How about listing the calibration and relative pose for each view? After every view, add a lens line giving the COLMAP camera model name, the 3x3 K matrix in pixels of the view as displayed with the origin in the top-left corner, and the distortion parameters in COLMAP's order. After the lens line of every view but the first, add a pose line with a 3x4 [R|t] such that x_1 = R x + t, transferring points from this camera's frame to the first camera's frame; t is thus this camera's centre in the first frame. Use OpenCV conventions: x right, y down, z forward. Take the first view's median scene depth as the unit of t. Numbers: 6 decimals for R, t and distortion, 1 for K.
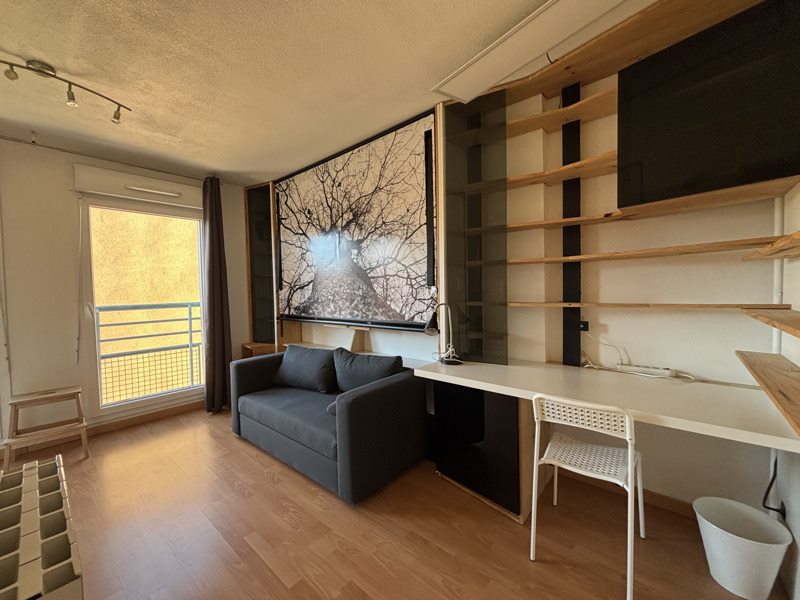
lens RADIAL K [[323.5, 0, 400.4], [0, 323.5, 304.4], [0, 0, 1]] dist [-0.002480, -0.001696]
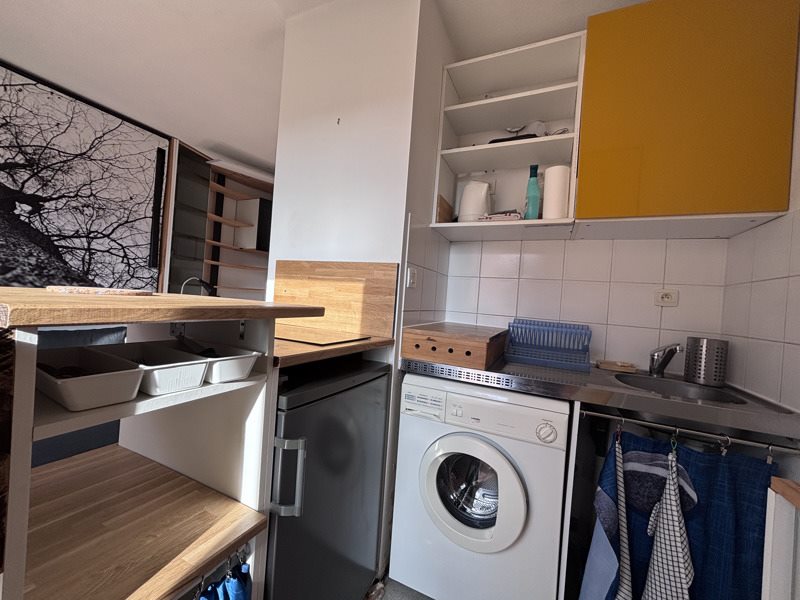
lens RADIAL K [[323.5, 0, 404.9], [0, 323.5, 300.8], [0, 0, 1]] dist [-0.002480, -0.001696]
pose [[-0.282010, 0.002789, 0.959408, -1.182871], [-0.013754, 0.999881, -0.006949, 0.057133], [-0.959313, -0.015155, -0.281938, 0.347070]]
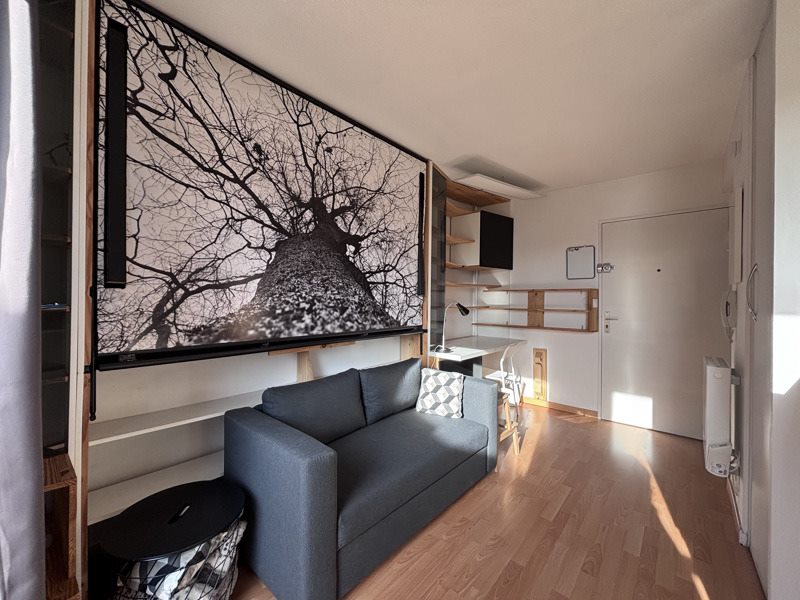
lens RADIAL K [[323.5, 0, 396.9], [0, 323.5, 305.8], [0, 0, 1]] dist [-0.002480, -0.001696]
pose [[0.009900, 0.005302, 0.999937, -0.978592], [0.041310, 0.999130, -0.005707, -0.010980], [-0.999097, 0.041364, 0.009672, 0.916010]]
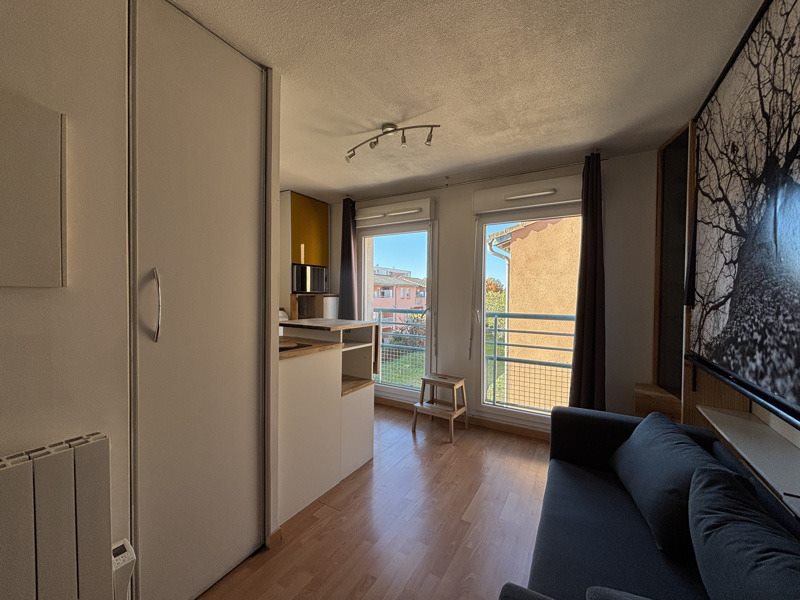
lens RADIAL K [[323.5, 0, 395.9], [0, 323.5, 301.4], [0, 0, 1]] dist [-0.002480, -0.001696]
pose [[0.172853, 0.044059, -0.983962, 0.120924], [-0.061842, 0.997513, 0.033802, -0.058712], [0.983004, 0.055007, 0.175148, 0.533042]]
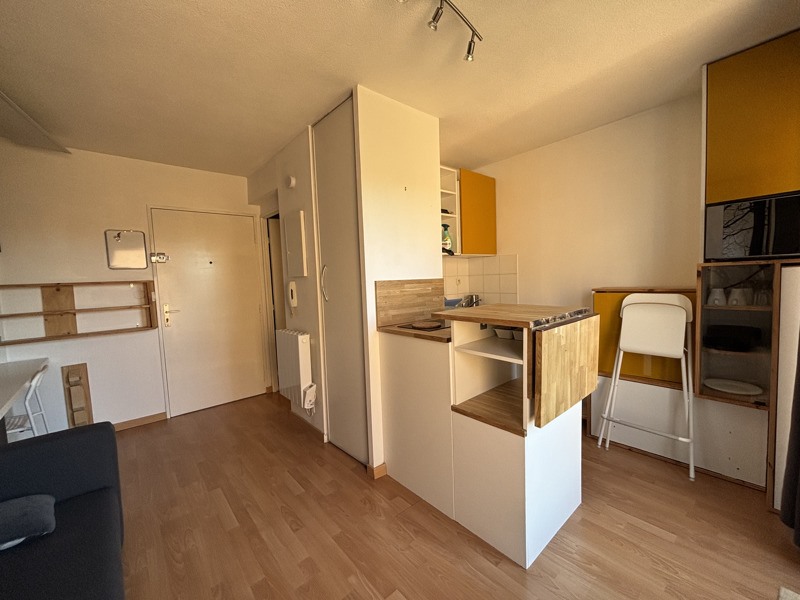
lens RADIAL K [[323.5, 0, 398.4], [0, 323.5, 300.4], [0, 0, 1]] dist [-0.002480, -0.001696]
pose [[-0.987430, 0.053562, 0.148705, -0.741854], [0.071996, 0.989978, 0.121488, -0.060095], [-0.140708, 0.130668, -0.981390, 1.155698]]
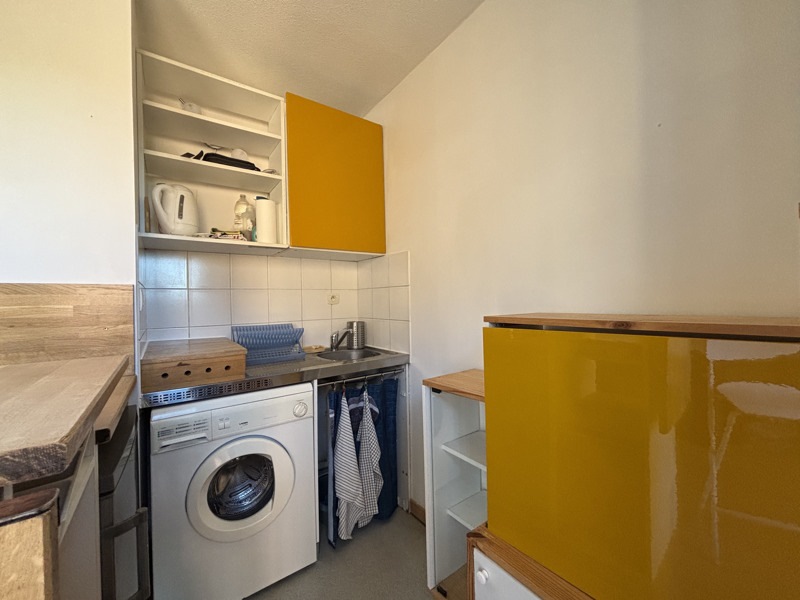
lens RADIAL K [[323.5, 0, 400.4], [0, 323.5, 299.4], [0, 0, 1]] dist [-0.002480, -0.001696]
pose [[-0.975318, 0.047188, 0.215704, -1.134837], [0.058183, 0.997296, 0.044903, 0.018065], [-0.213001, 0.056345, -0.975426, 0.542173]]
